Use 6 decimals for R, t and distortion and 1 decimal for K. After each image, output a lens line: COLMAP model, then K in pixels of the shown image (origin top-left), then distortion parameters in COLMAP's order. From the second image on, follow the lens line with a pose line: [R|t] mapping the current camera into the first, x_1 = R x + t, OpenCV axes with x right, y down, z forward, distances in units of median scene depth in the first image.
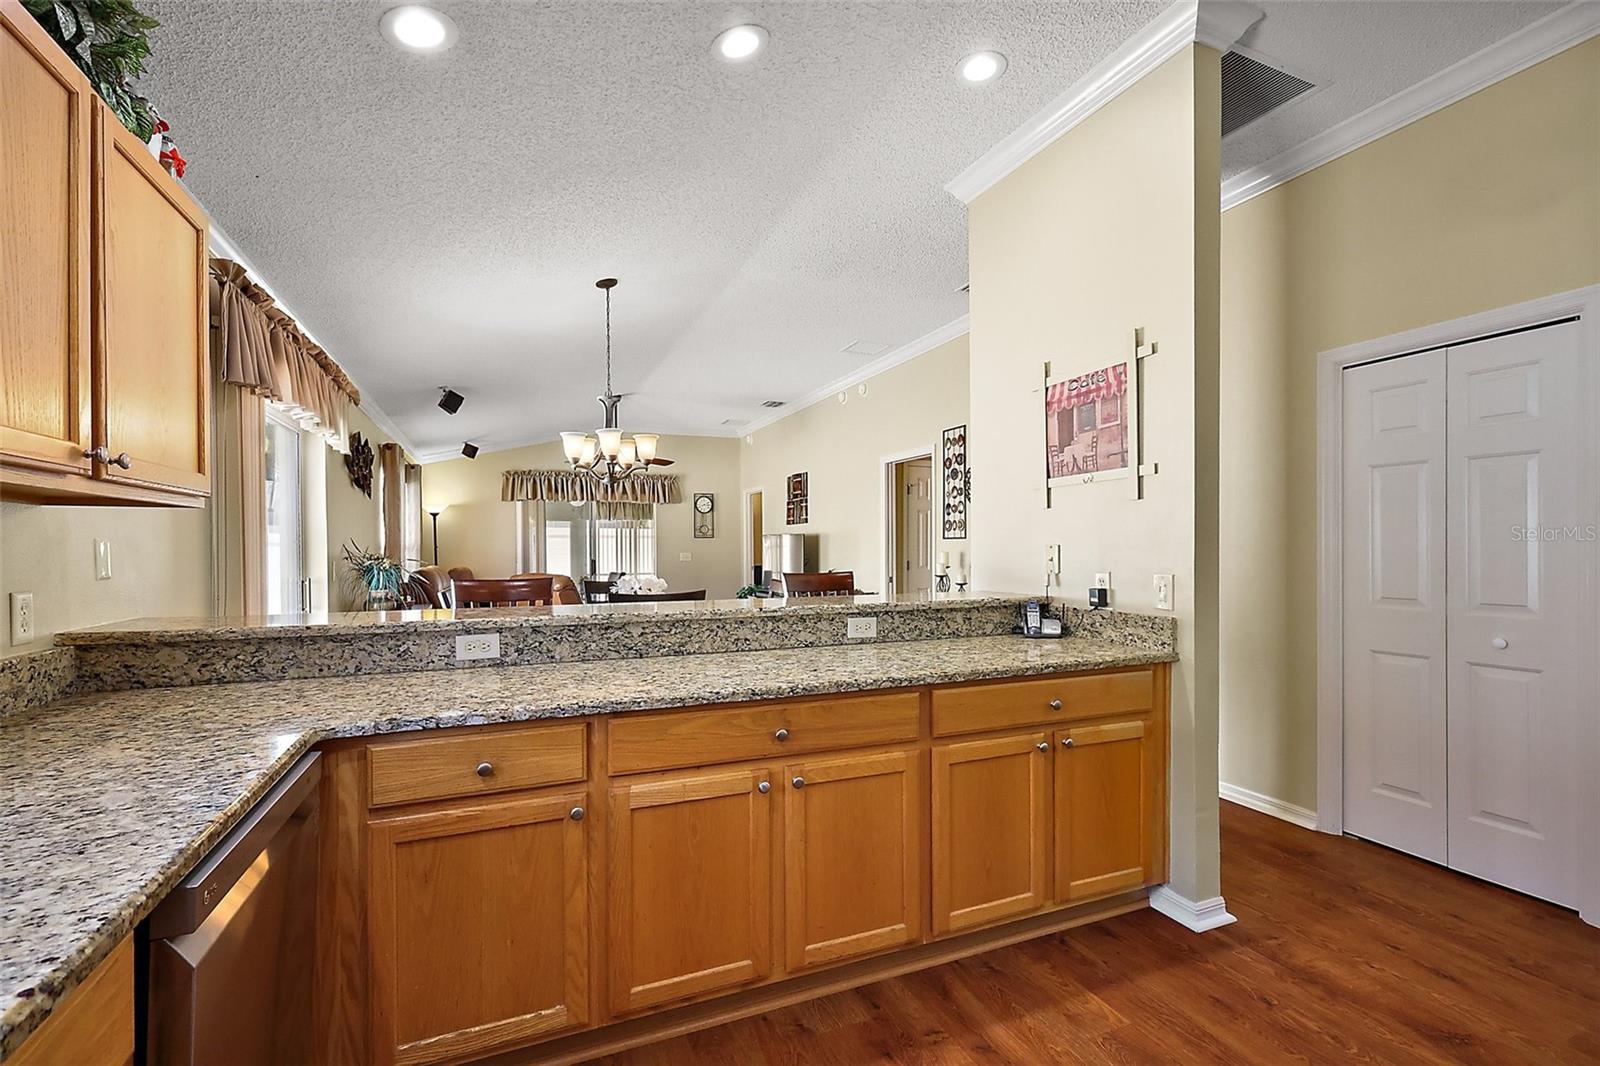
lens RADIAL K [[698.1, 0, 793.2], [0, 698.1, 548.7], [0, 0, 1]] dist [-0.000602, -0.000466]
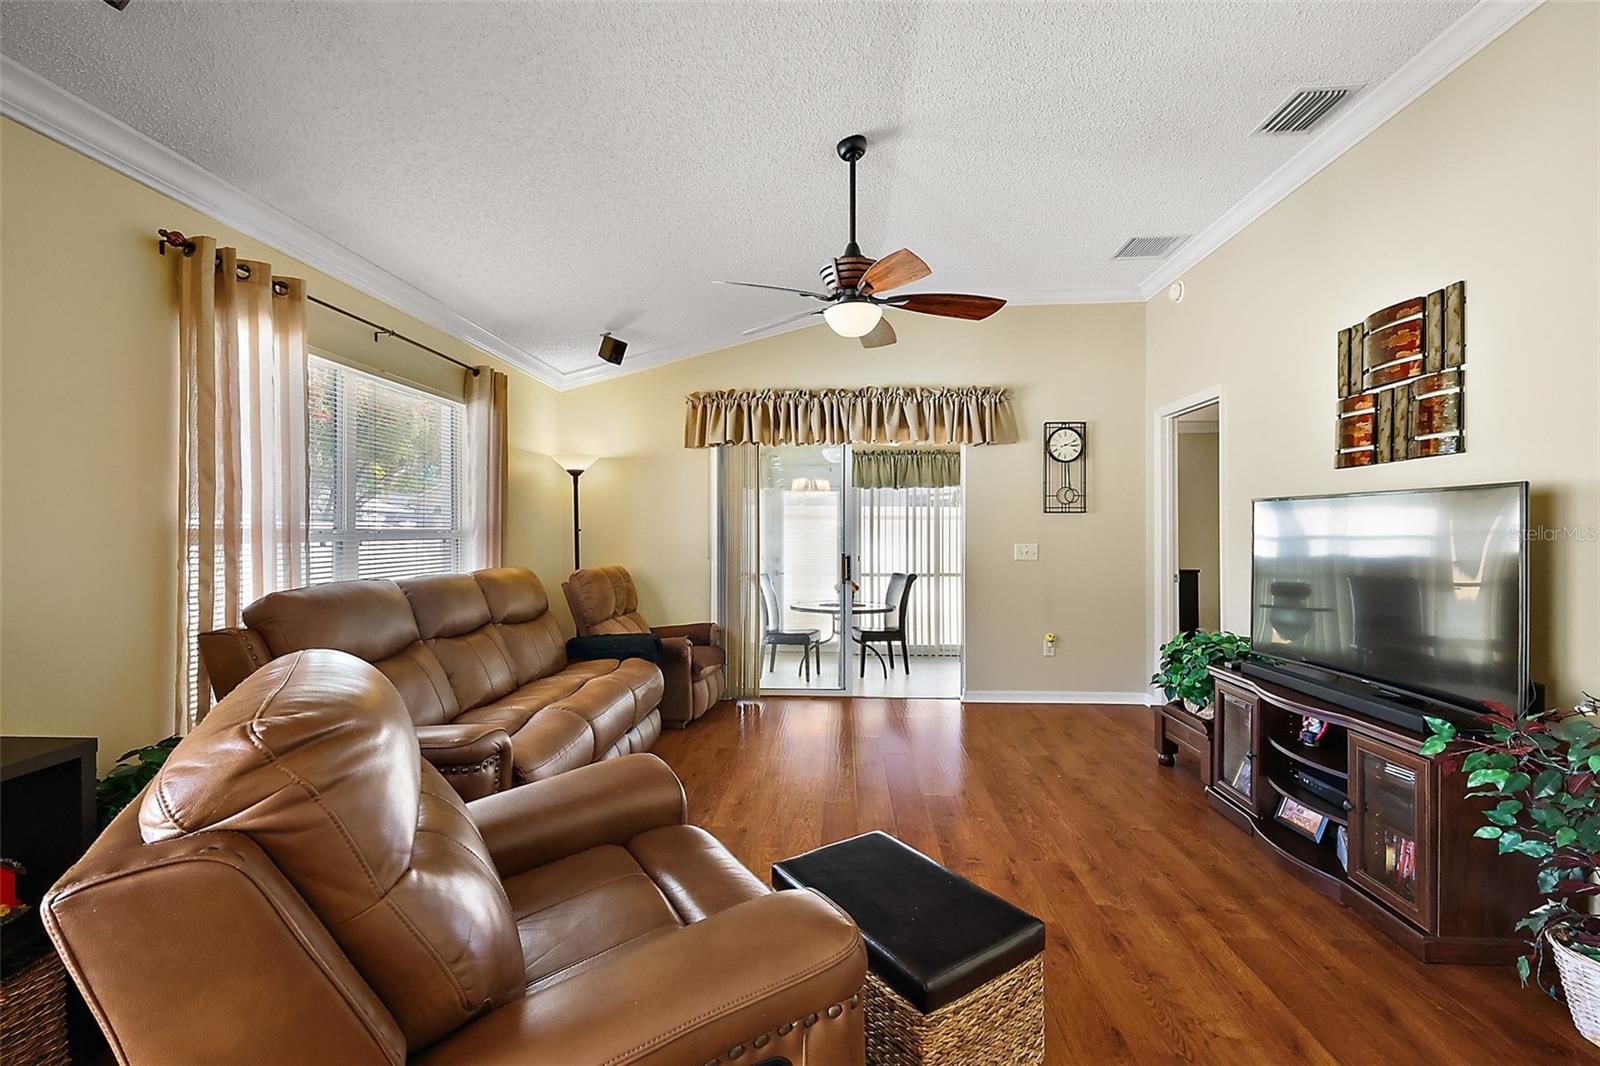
lens RADIAL K [[698.1, 0, 805.8], [0, 698.1, 531.4], [0, 0, 1]] dist [-0.000602, -0.000466]
pose [[0.902036, 0.005321, -0.431628, -0.314149], [-0.006122, 0.999981, -0.000466, -0.006608], [0.431618, 0.003063, 0.902051, 1.878464]]
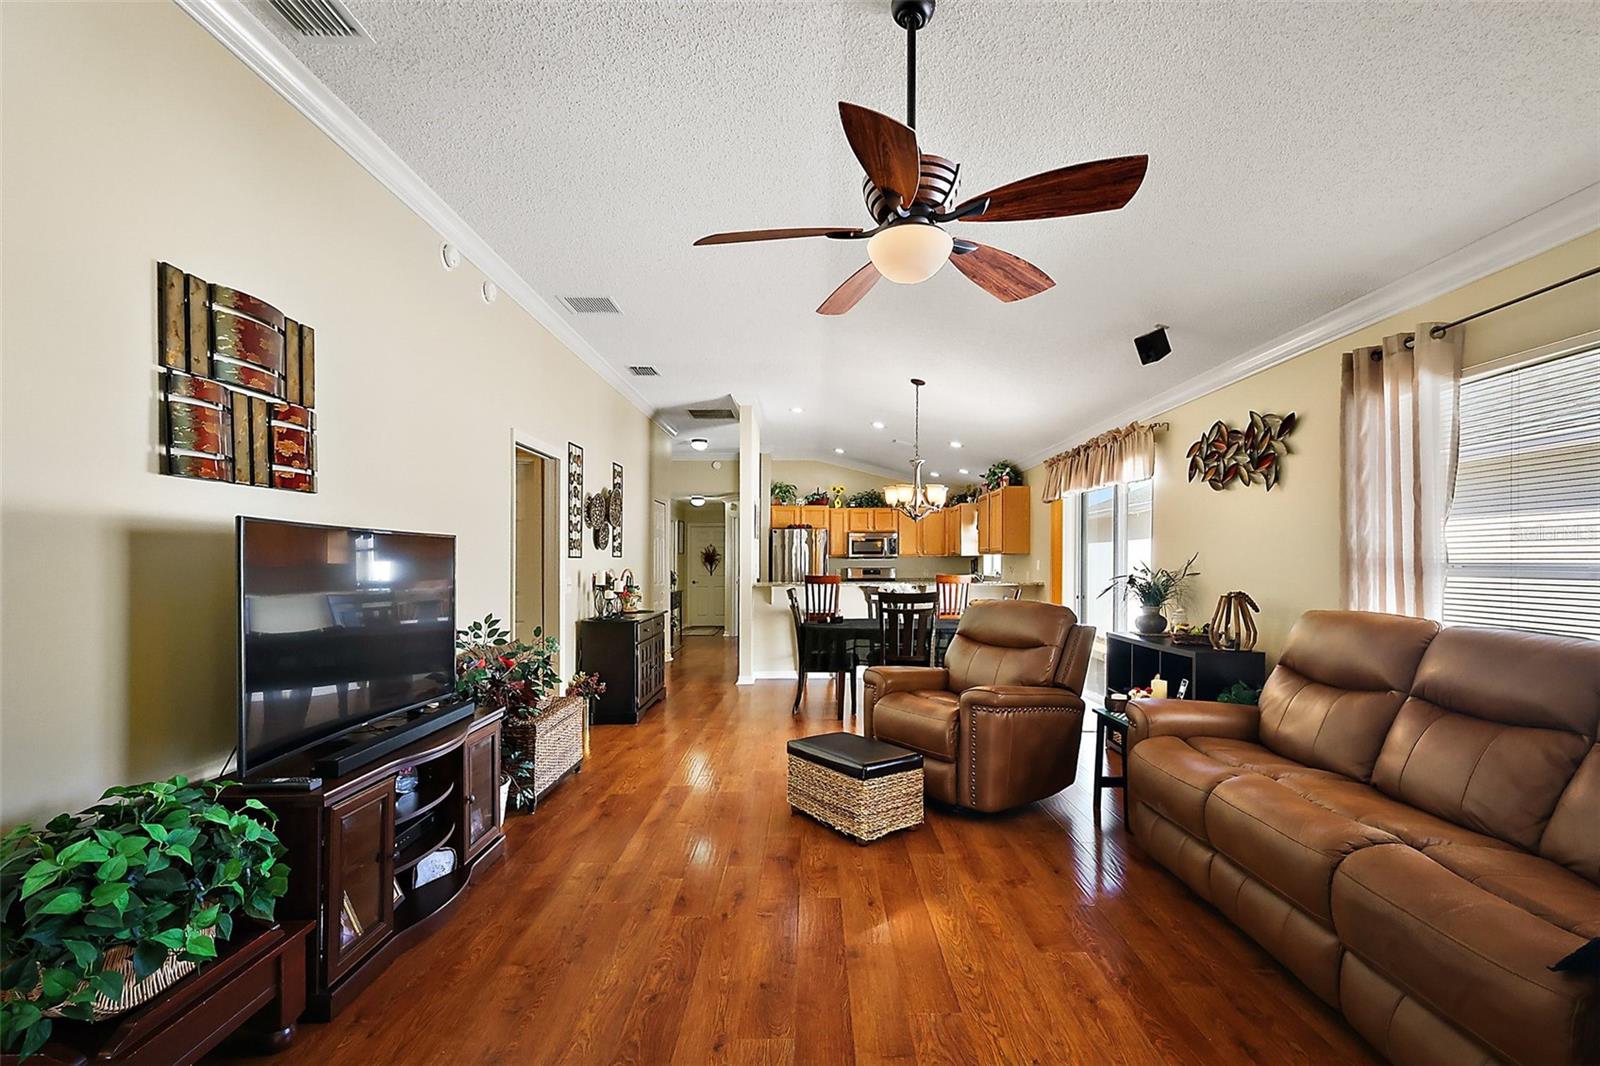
lens RADIAL K [[698.1, 0, 821.8], [0, 698.1, 558.5], [0, 0, 1]] dist [-0.000602, -0.000466]
pose [[-0.930713, 0.009352, 0.365630, -0.925647], [0.009212, 0.999955, -0.002129, -0.016806], [-0.365634, 0.001387, -0.930758, 3.674104]]
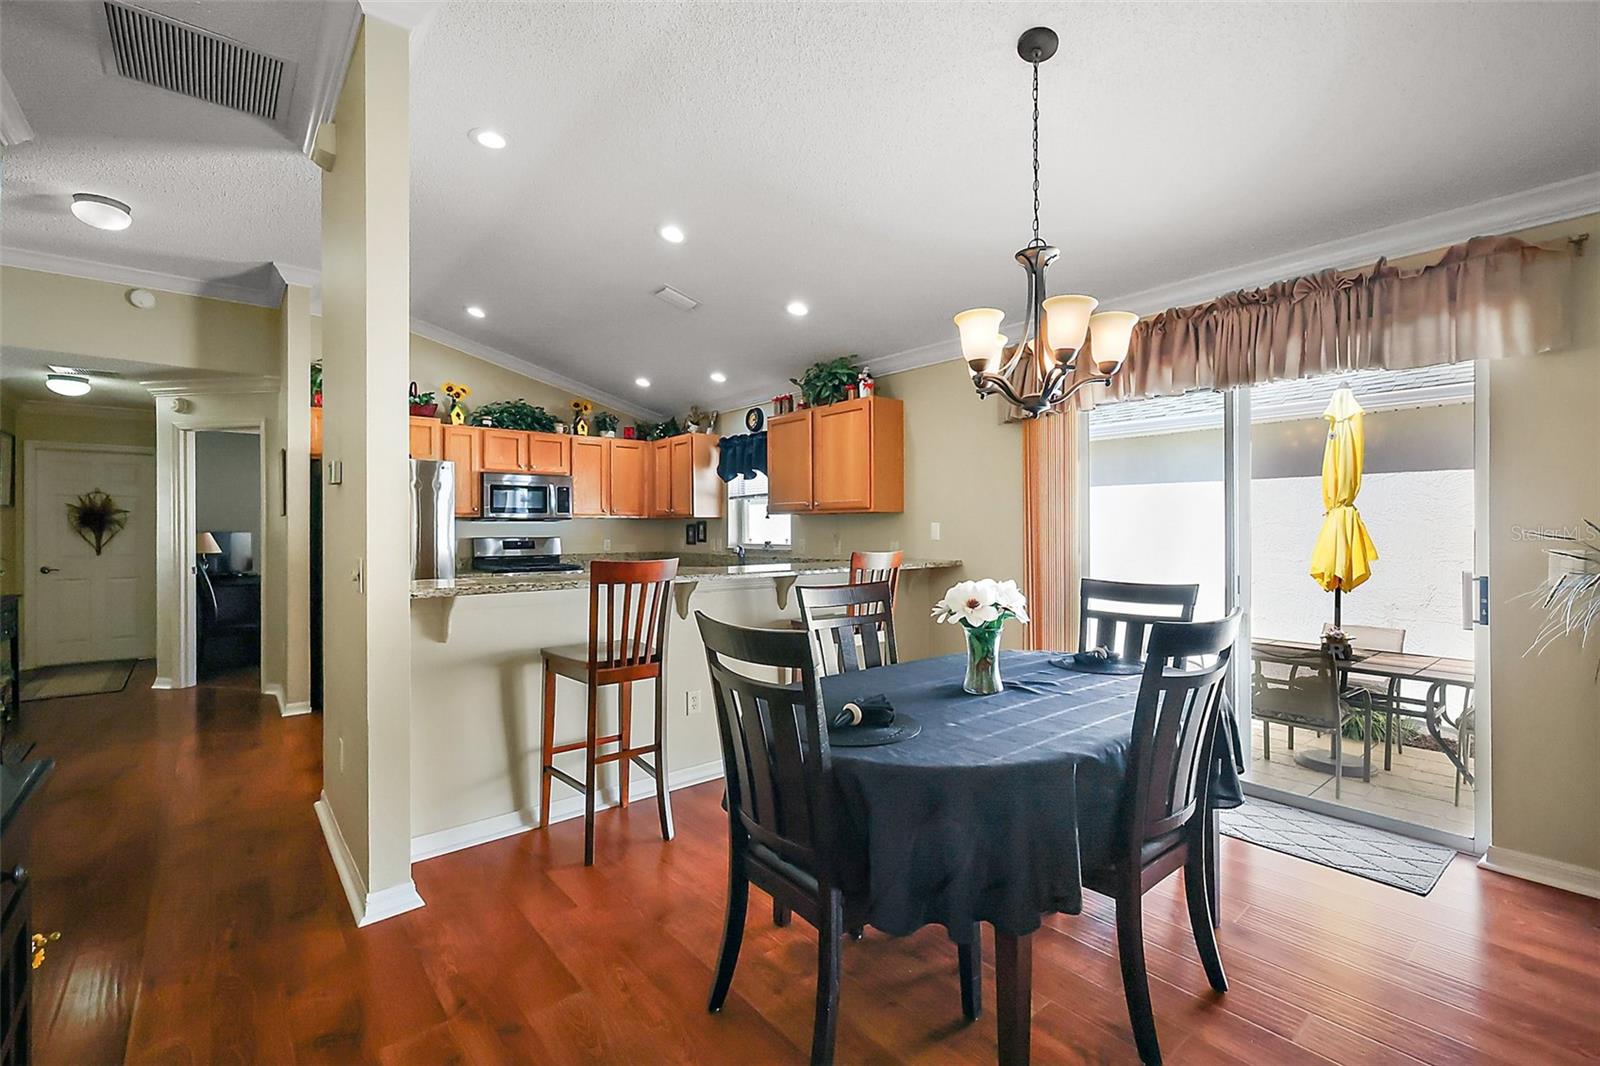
lens RADIAL K [[698.1, 0, 805.3], [0, 698.1, 528.5], [0, 0, 1]] dist [-0.000602, -0.000466]
pose [[-0.953054, 0.006425, -0.302731, 0.104892], [0.004892, 0.999971, 0.005823, -0.007256], [0.302760, 0.004069, -0.953058, 2.230109]]
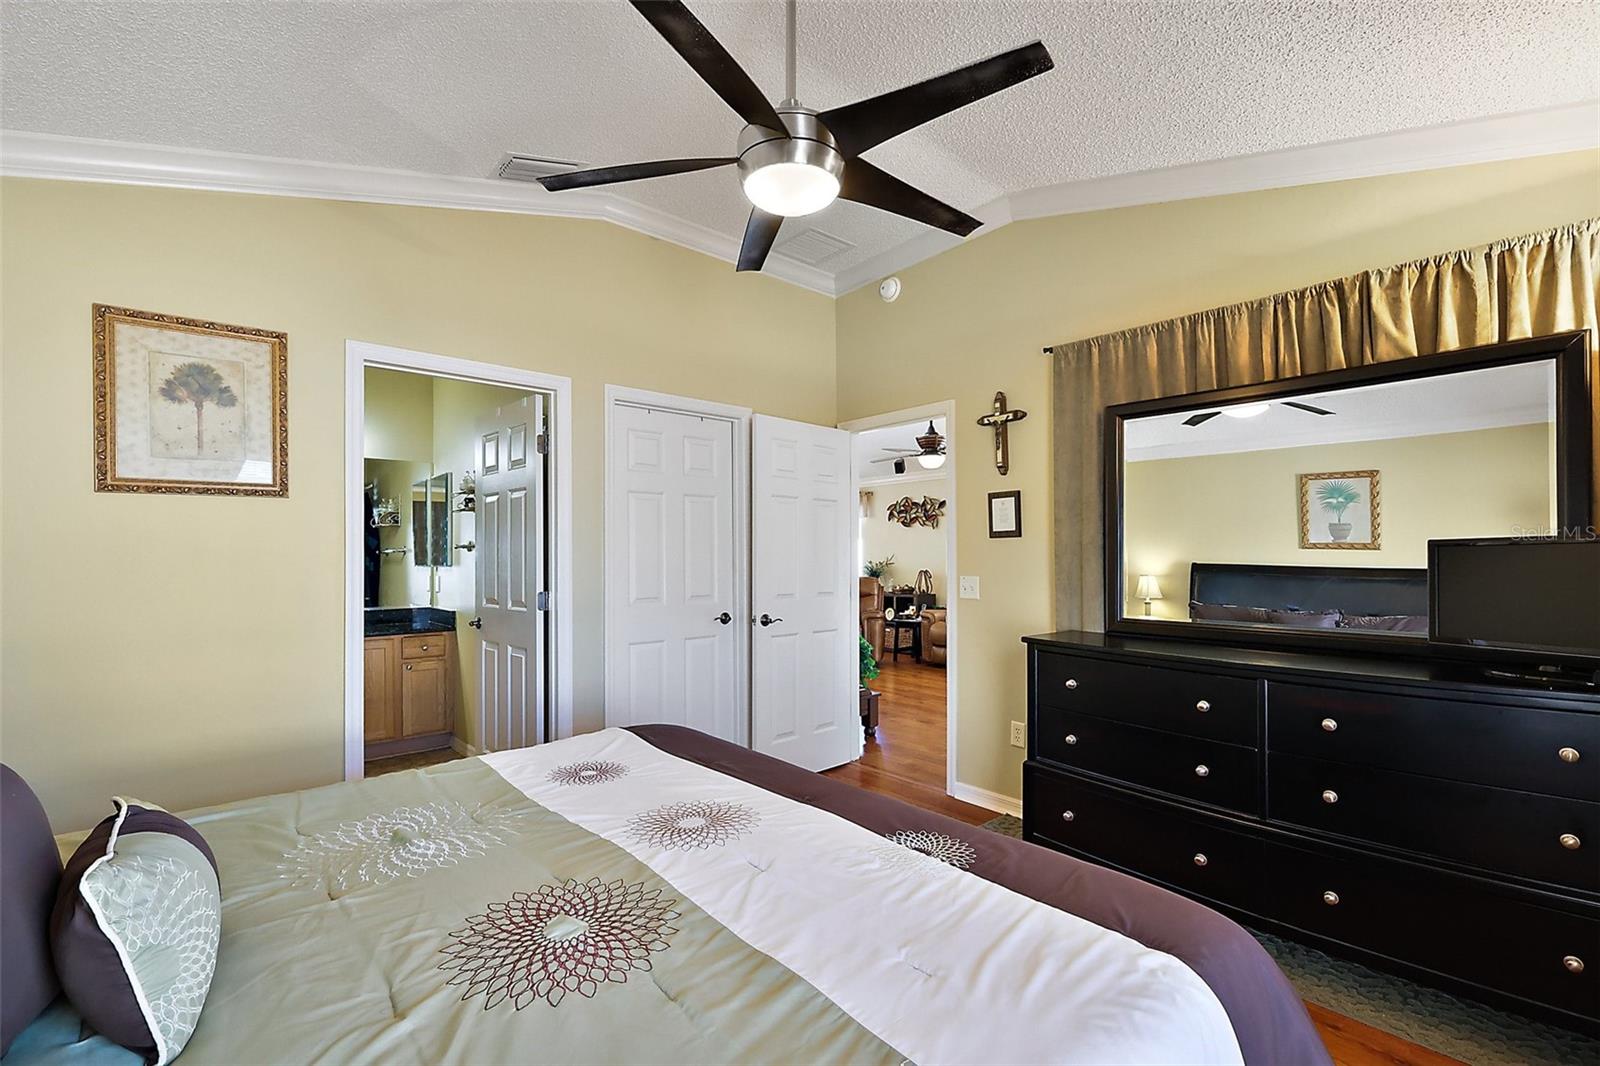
lens RADIAL K [[698.1, 0, 799.3], [0, 698.1, 547.4], [0, 0, 1]] dist [-0.000602, -0.000466]
pose [[-0.946439, 0.005489, -0.322835, 0.492733], [0.007738, 0.999954, -0.005684, -0.042439], [0.322789, -0.007878, -0.946438, 5.110967]]
